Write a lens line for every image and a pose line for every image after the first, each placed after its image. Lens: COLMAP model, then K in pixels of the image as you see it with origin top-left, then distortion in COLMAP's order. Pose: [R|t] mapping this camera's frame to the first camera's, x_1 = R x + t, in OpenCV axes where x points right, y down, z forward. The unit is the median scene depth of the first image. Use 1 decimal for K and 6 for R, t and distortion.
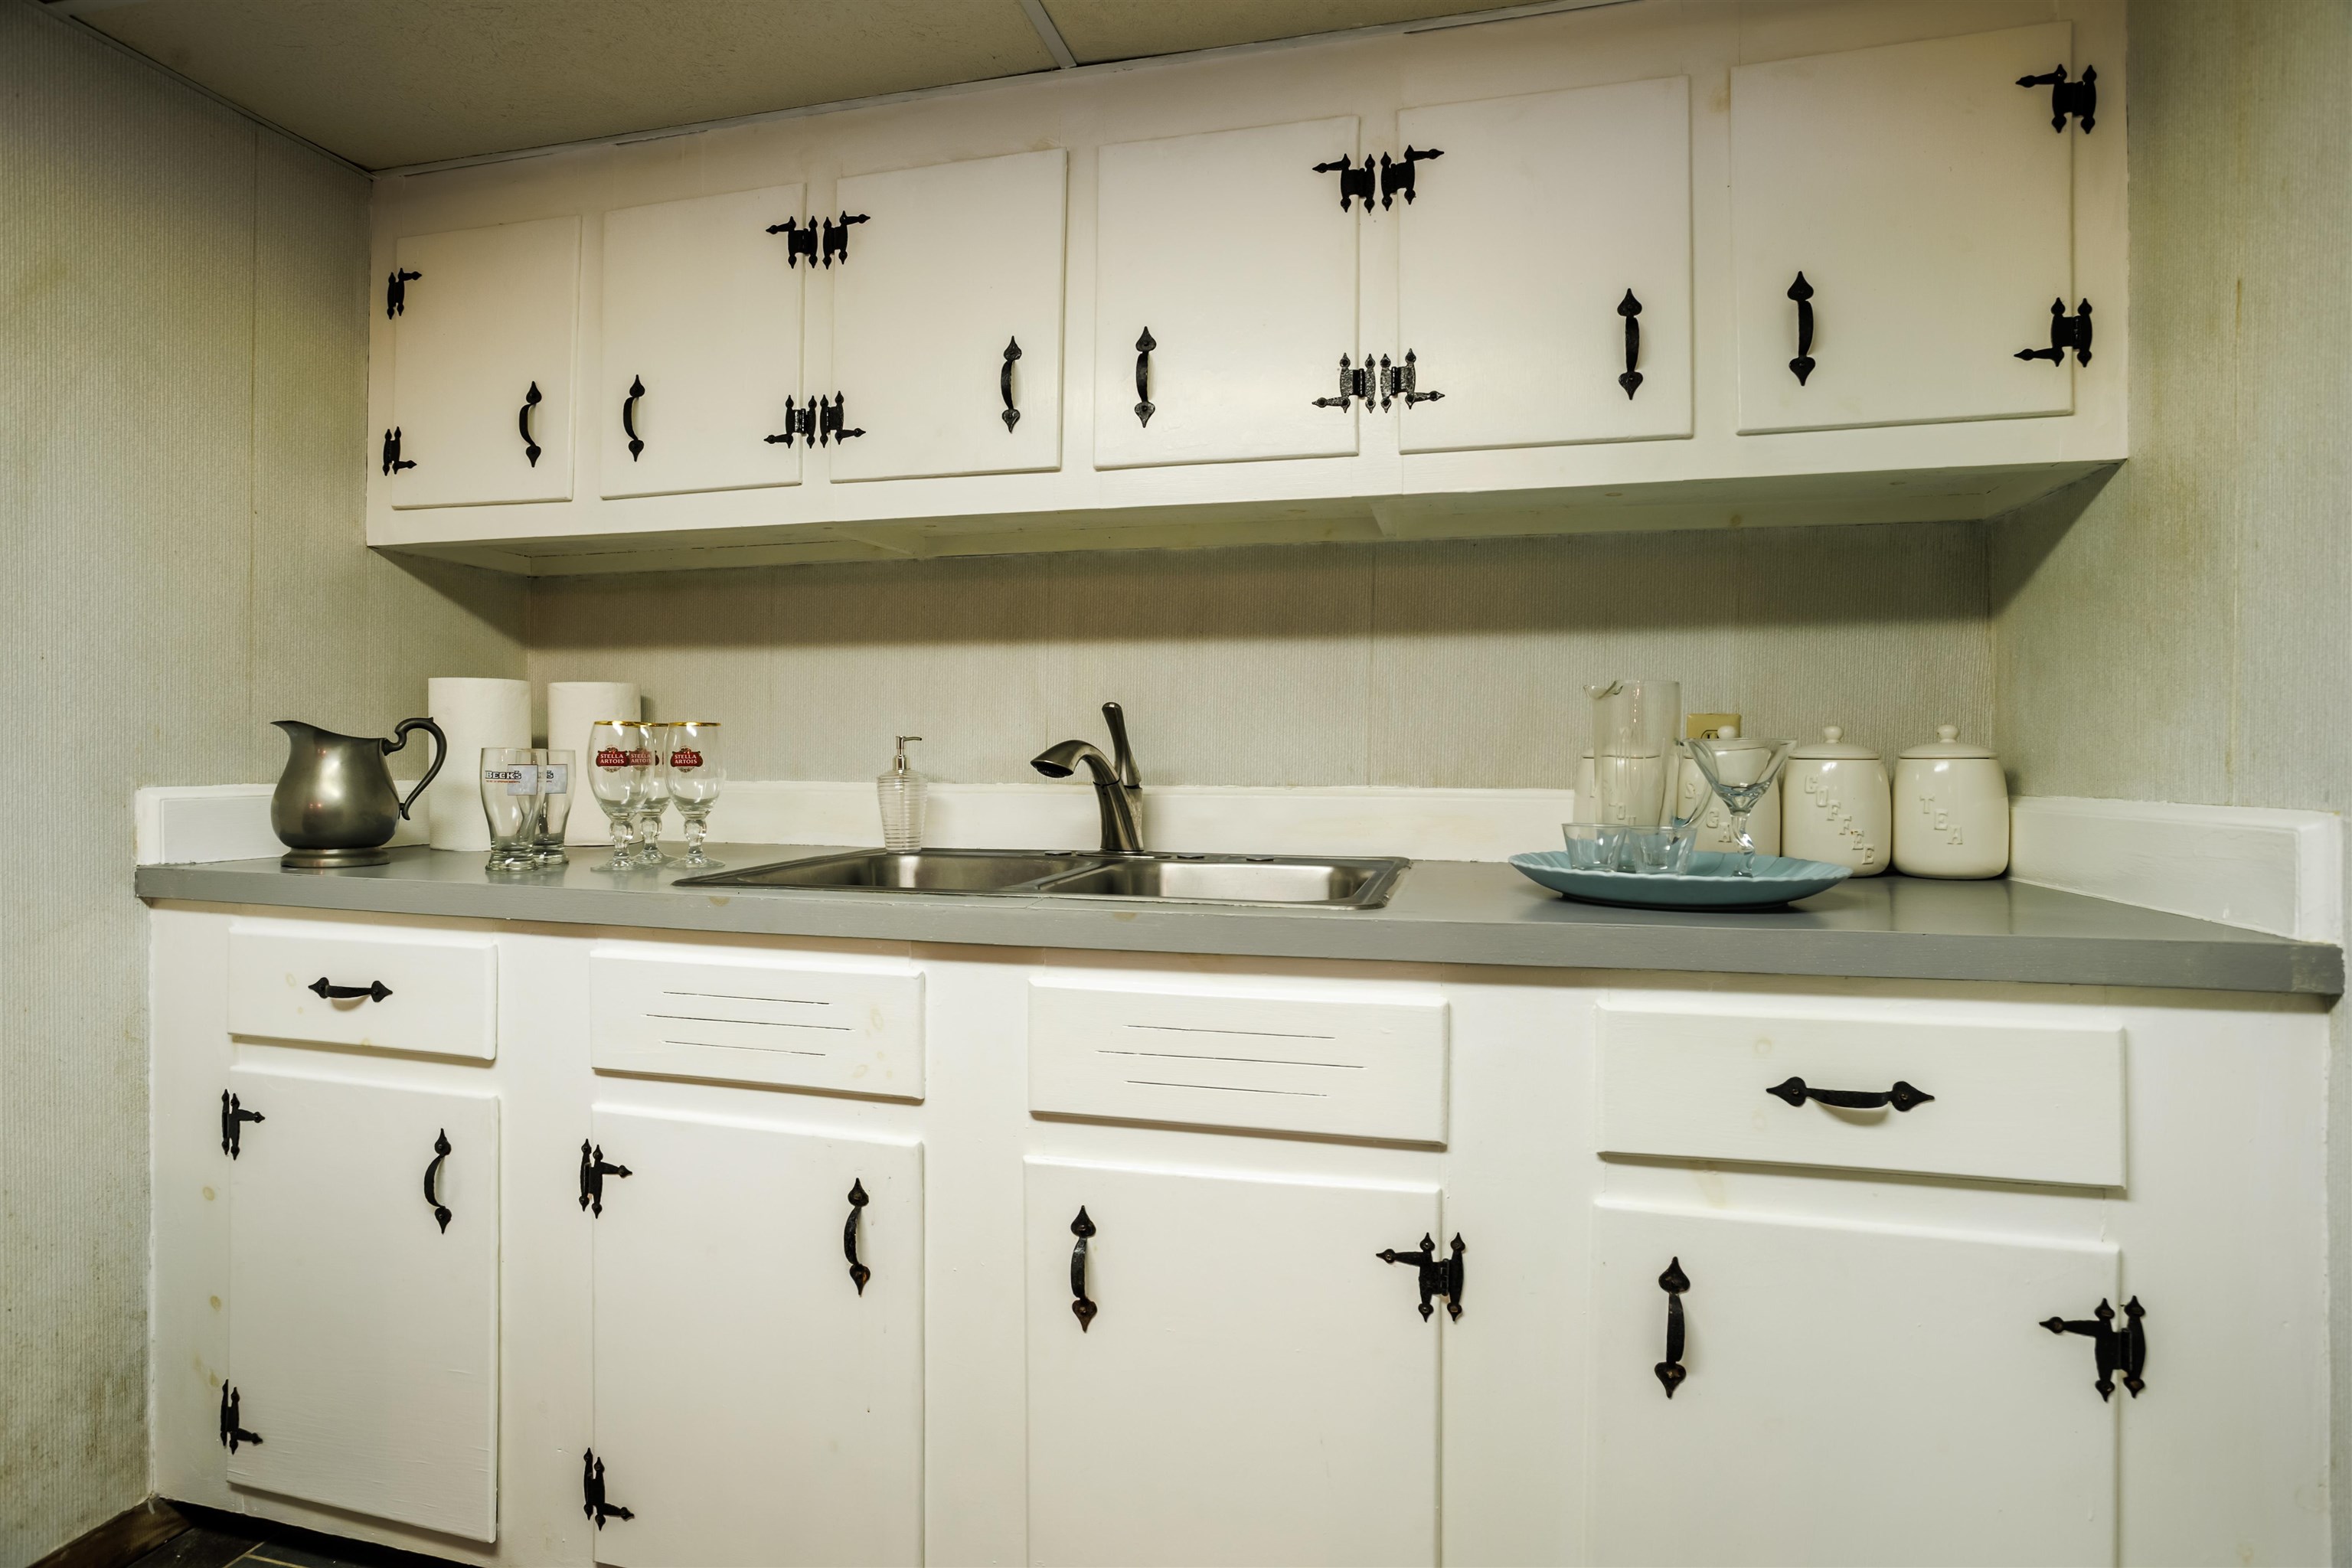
lens RADIAL K [[1157.7, 0, 1161.4], [0, 1157.7, 764.6], [0, 0, 1]] dist [-0.069390, 0.046522]
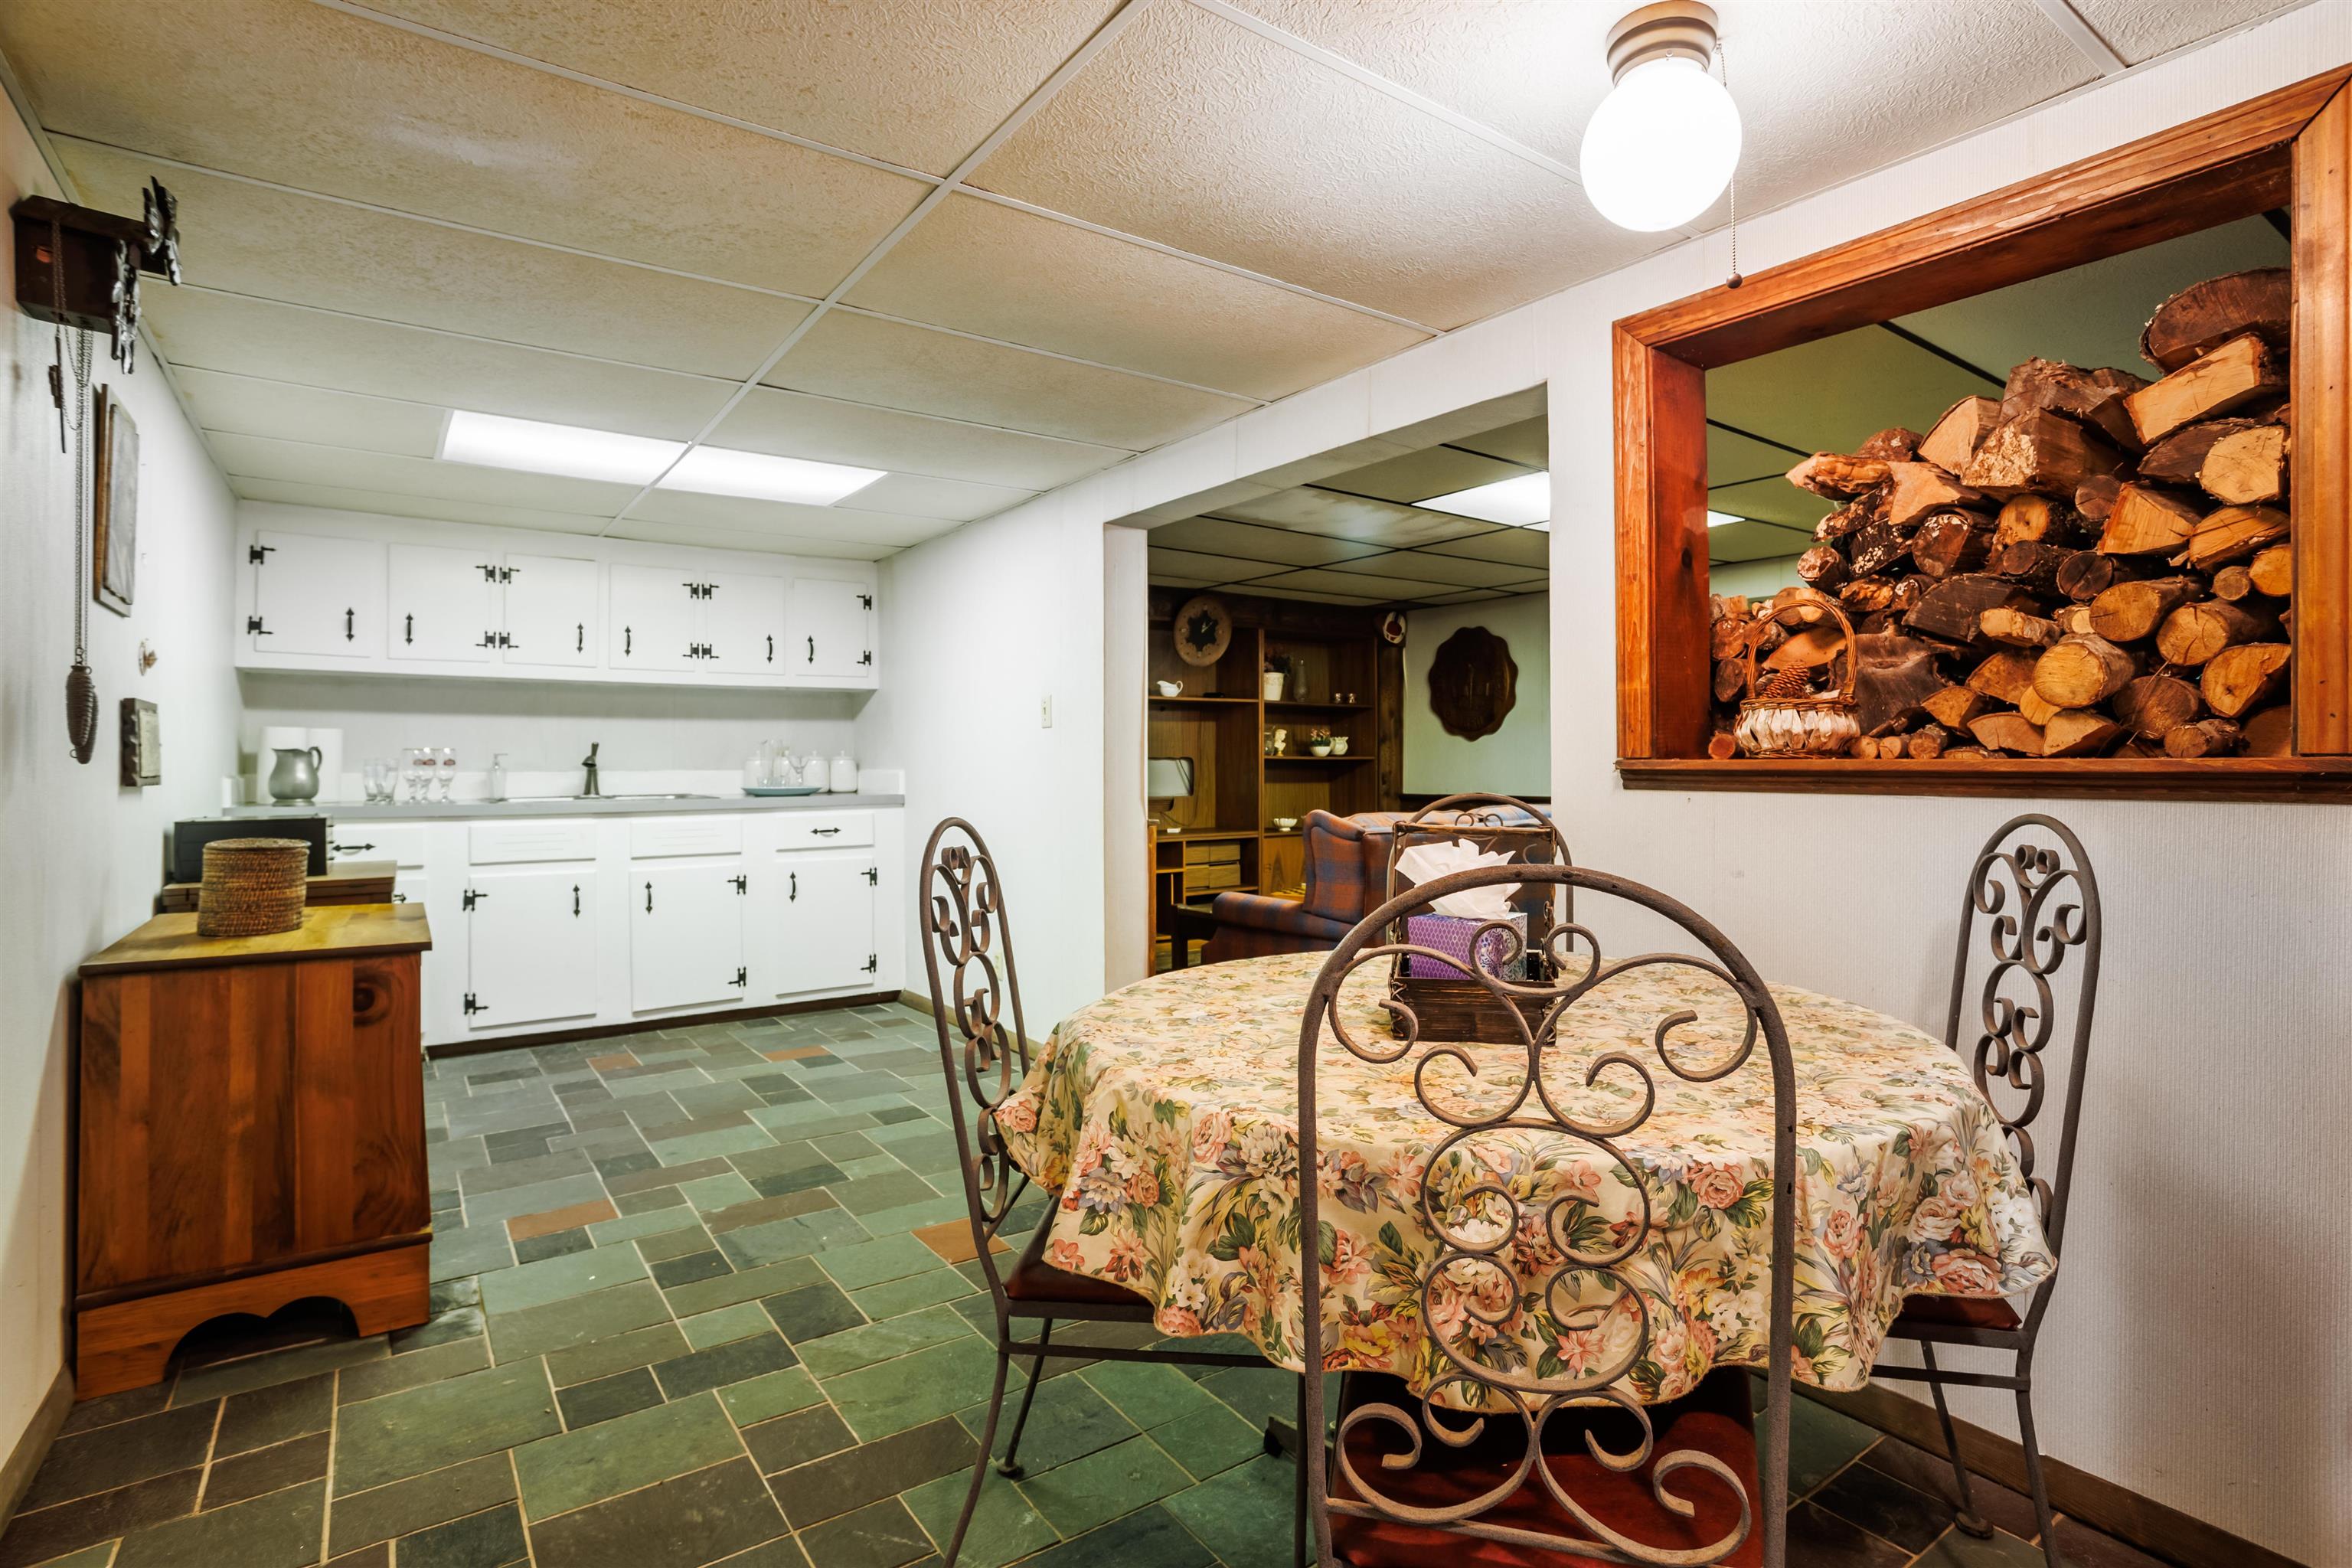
lens RADIAL K [[1157.7, 0, 1161.4], [0, 1157.7, 764.6], [0, 0, 1]] dist [-0.069390, 0.046522]
pose [[0.634894, -0.008877, 0.772549, -1.585713], [0.006043, 0.999960, 0.006524, -0.007467], [-0.772576, 0.000526, 0.634922, -2.242321]]
